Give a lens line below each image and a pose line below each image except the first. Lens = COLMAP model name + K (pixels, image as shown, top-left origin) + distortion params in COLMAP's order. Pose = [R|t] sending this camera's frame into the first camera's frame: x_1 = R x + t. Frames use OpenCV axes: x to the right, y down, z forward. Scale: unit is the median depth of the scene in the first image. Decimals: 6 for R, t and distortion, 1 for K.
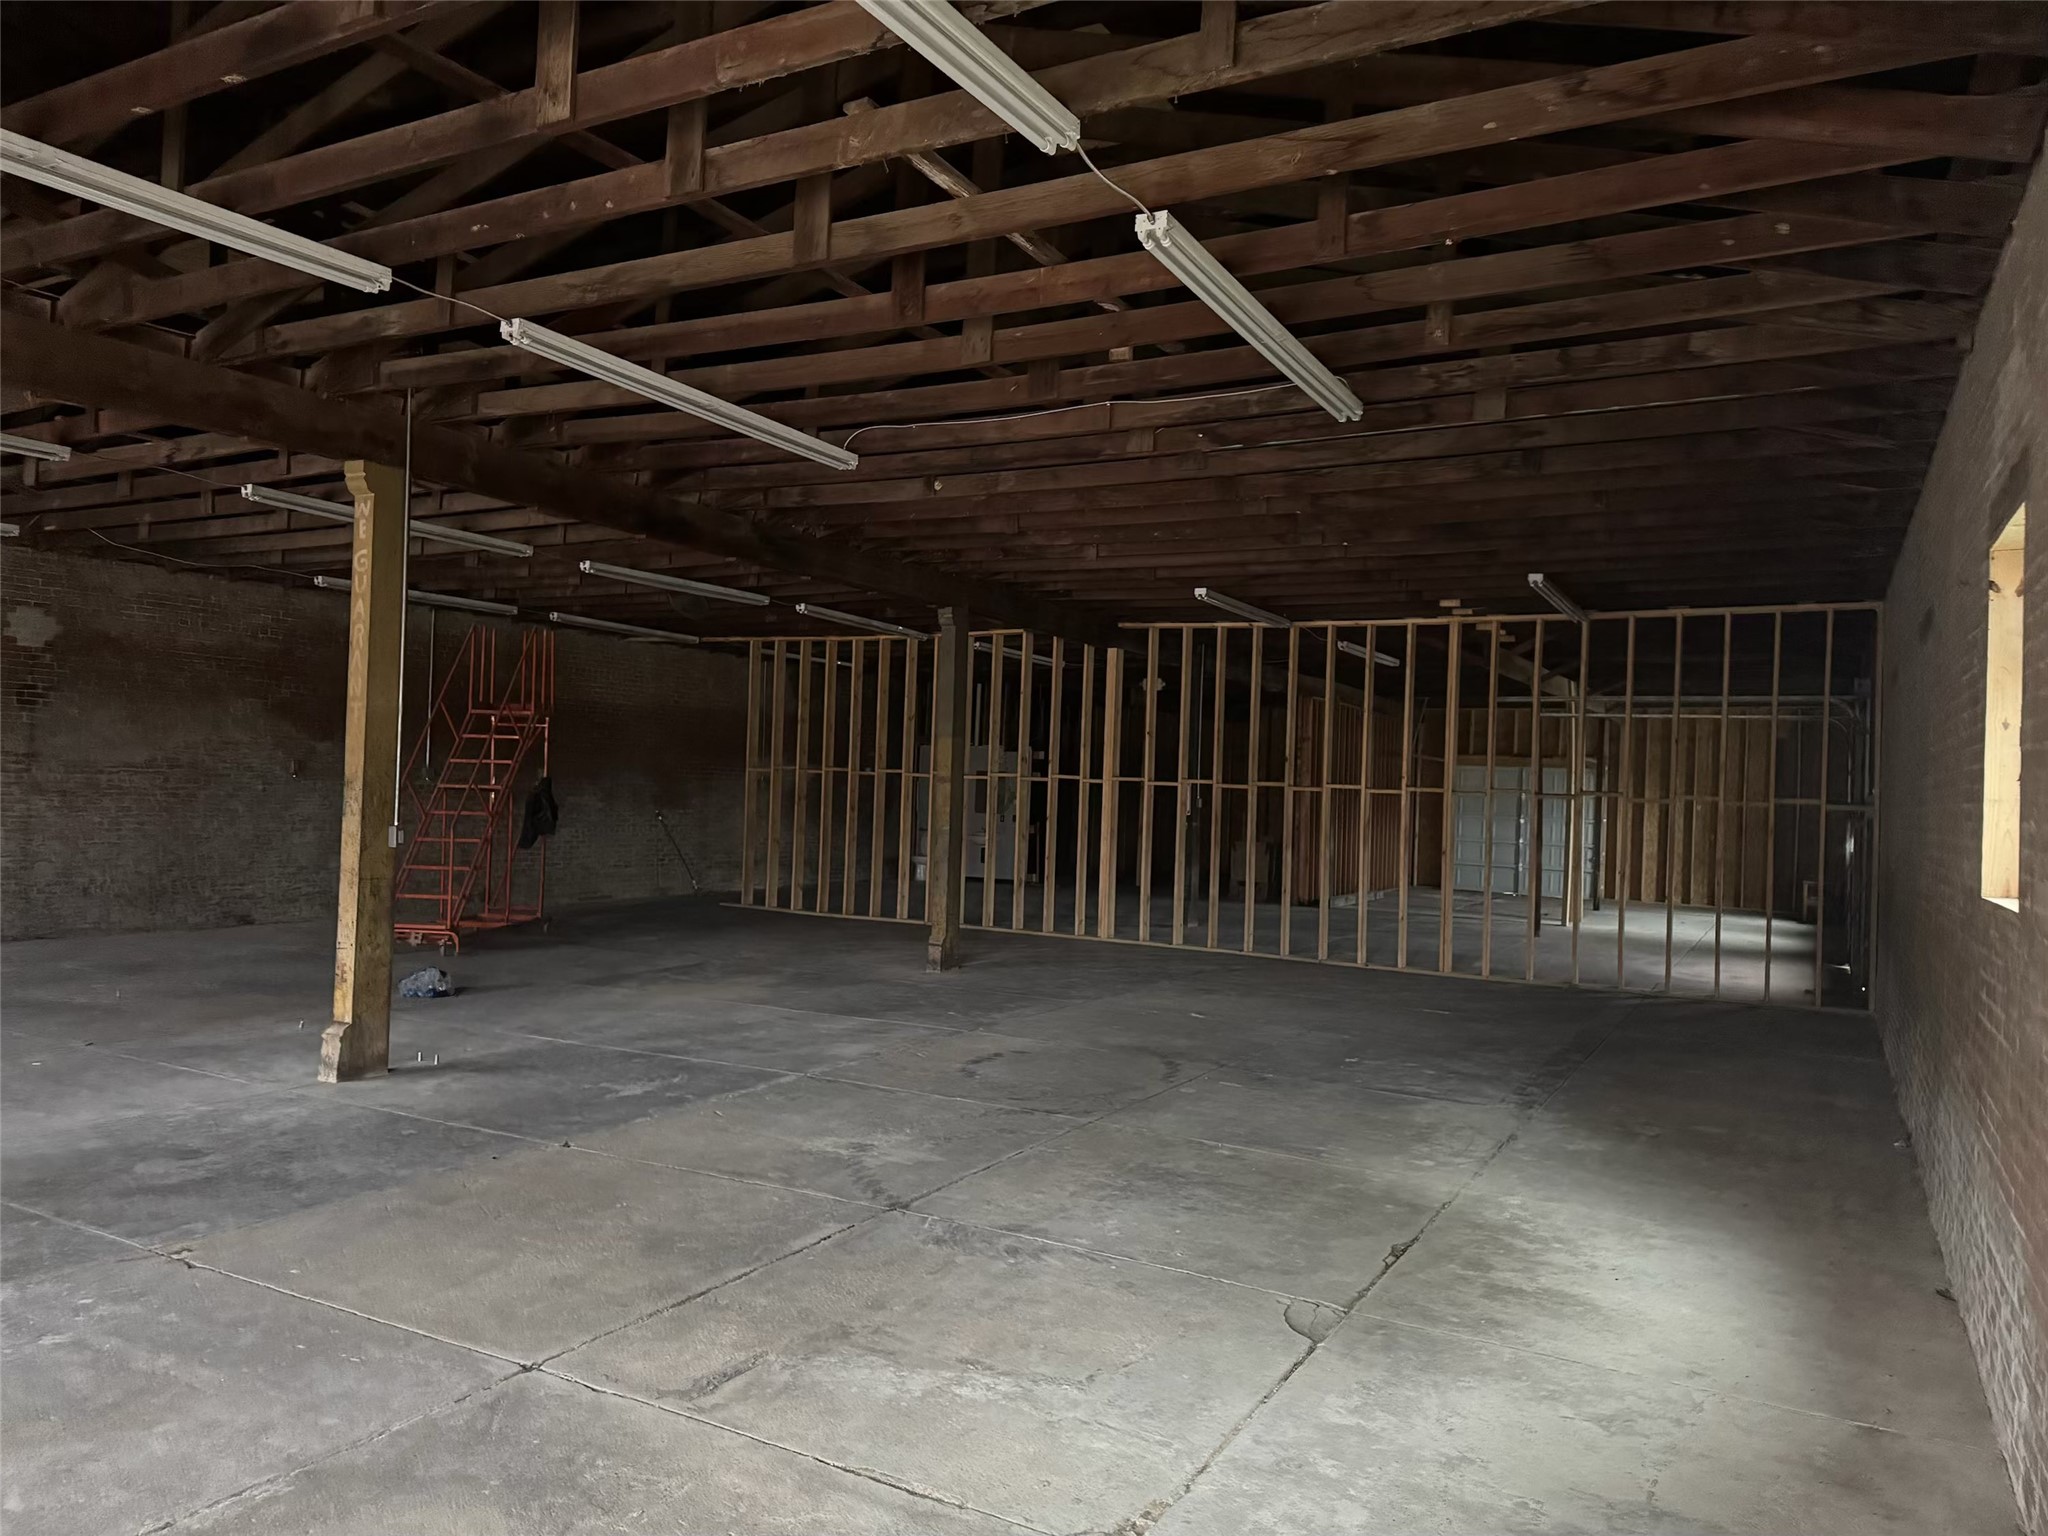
lens RADIAL K [[1429.3, 0, 1013.1], [0, 1429.3, 782.3], [0, 0, 1]] dist [0.074440, -0.090270]
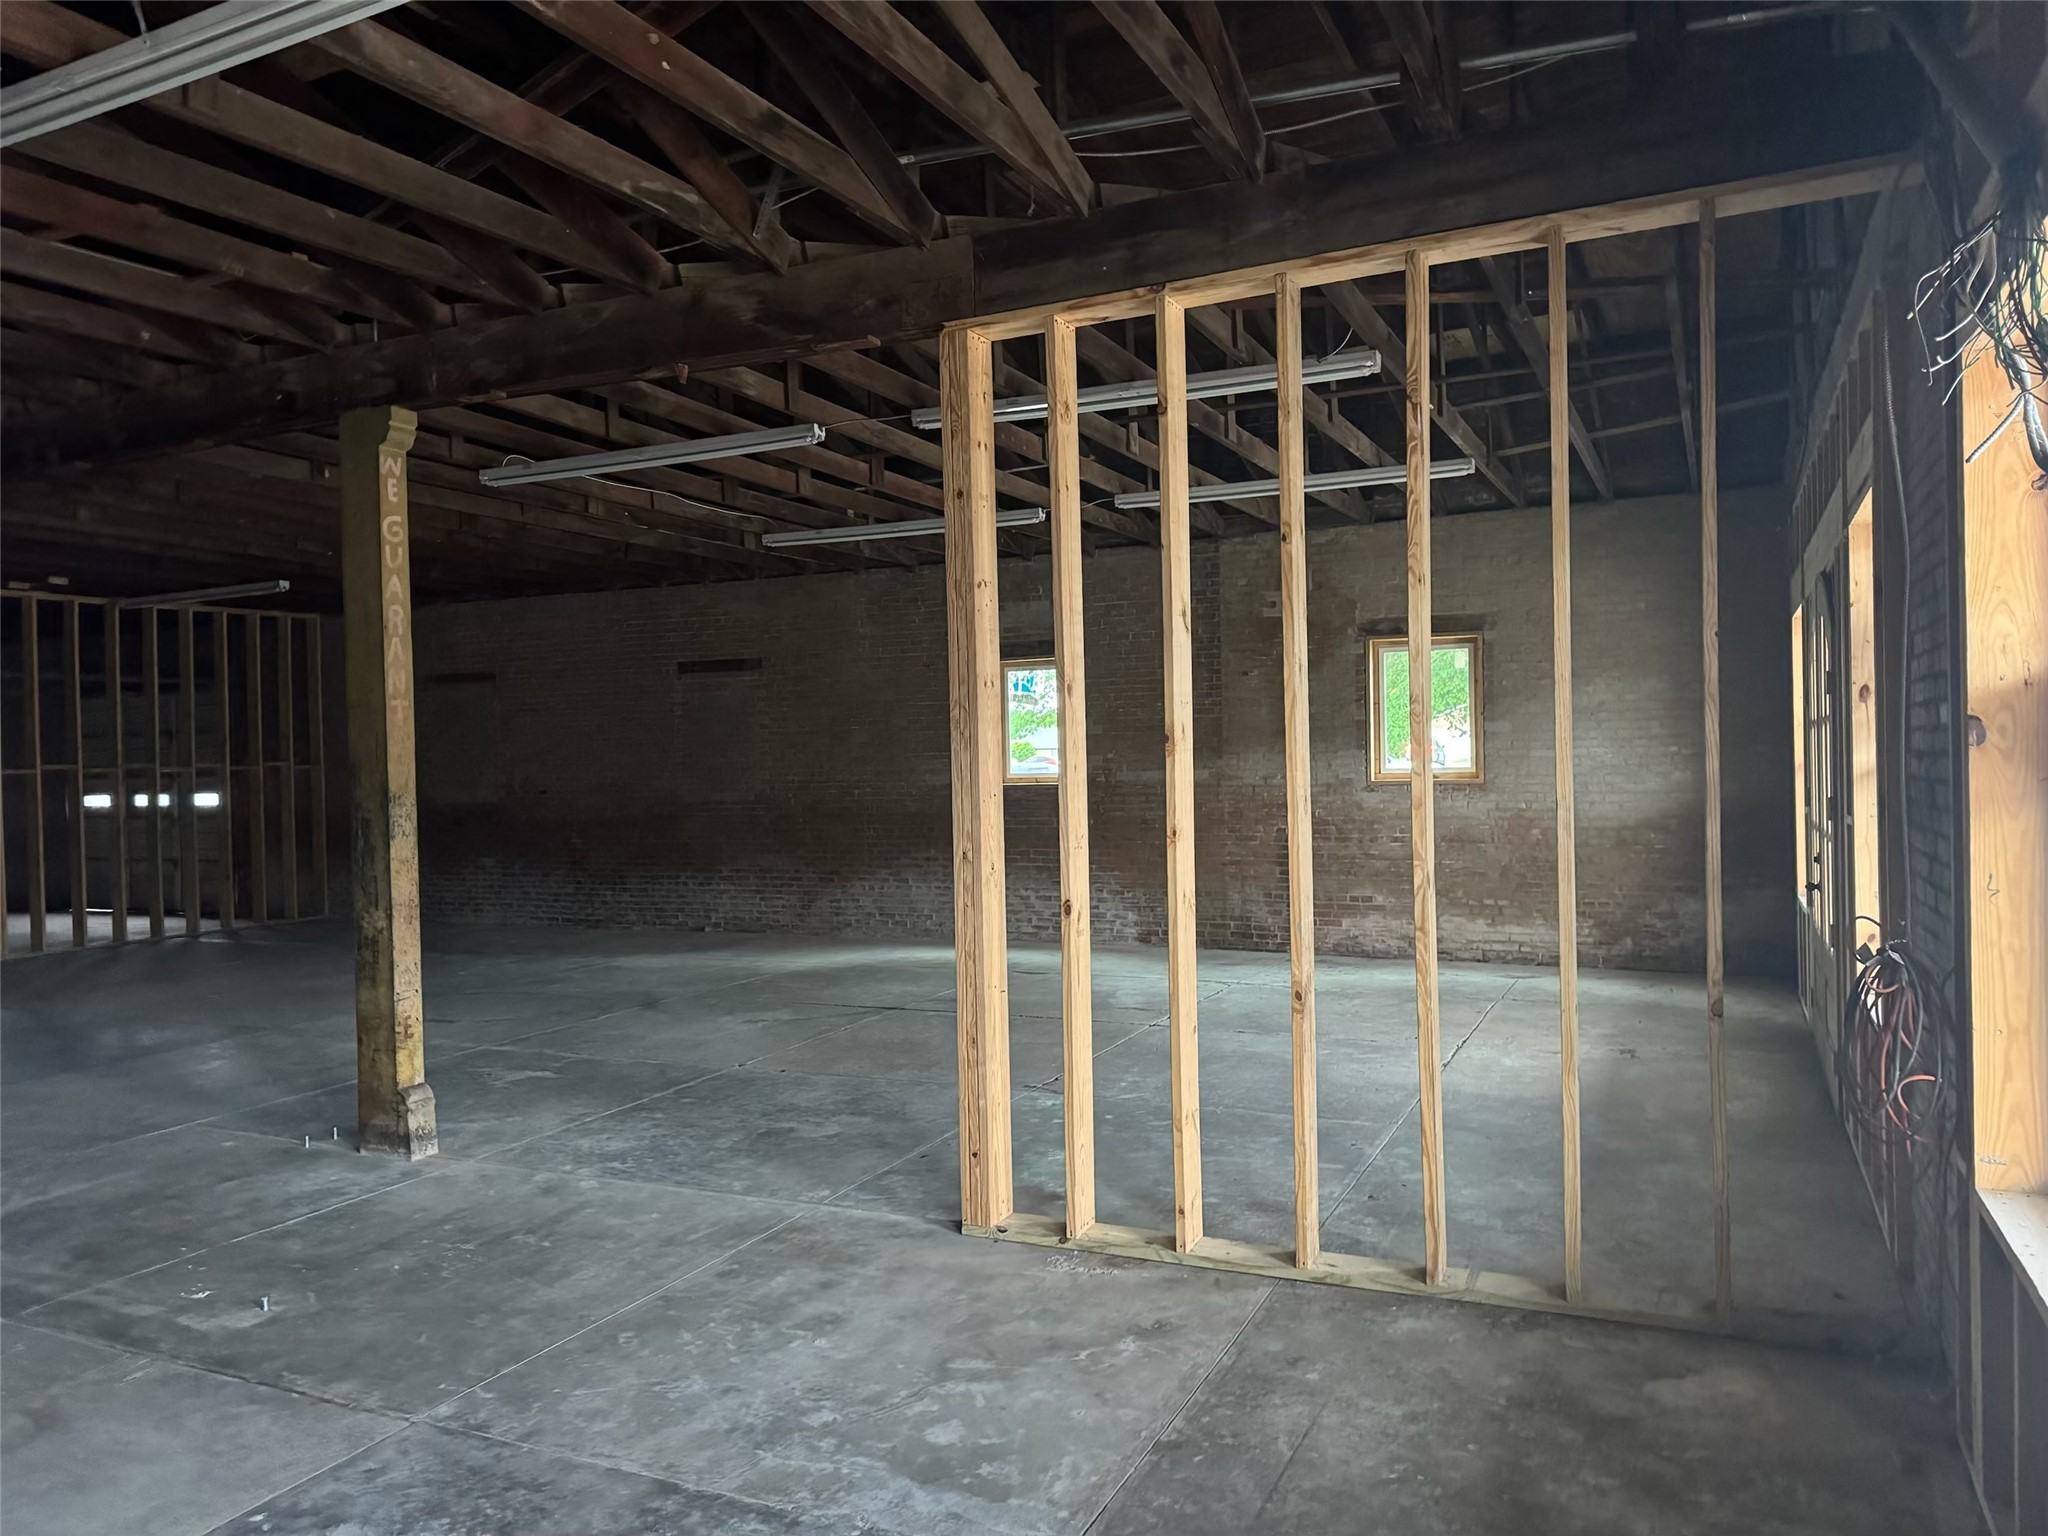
lens RADIAL K [[1429.3, 0, 1011.9], [0, 1429.3, 765.7], [0, 0, 1]] dist [0.074440, -0.090270]
pose [[-0.056794, -0.041605, 0.997519, -1.295143], [0.018280, 0.998921, 0.042705, -0.046667], [-0.998219, 0.020660, -0.055972, 0.695423]]
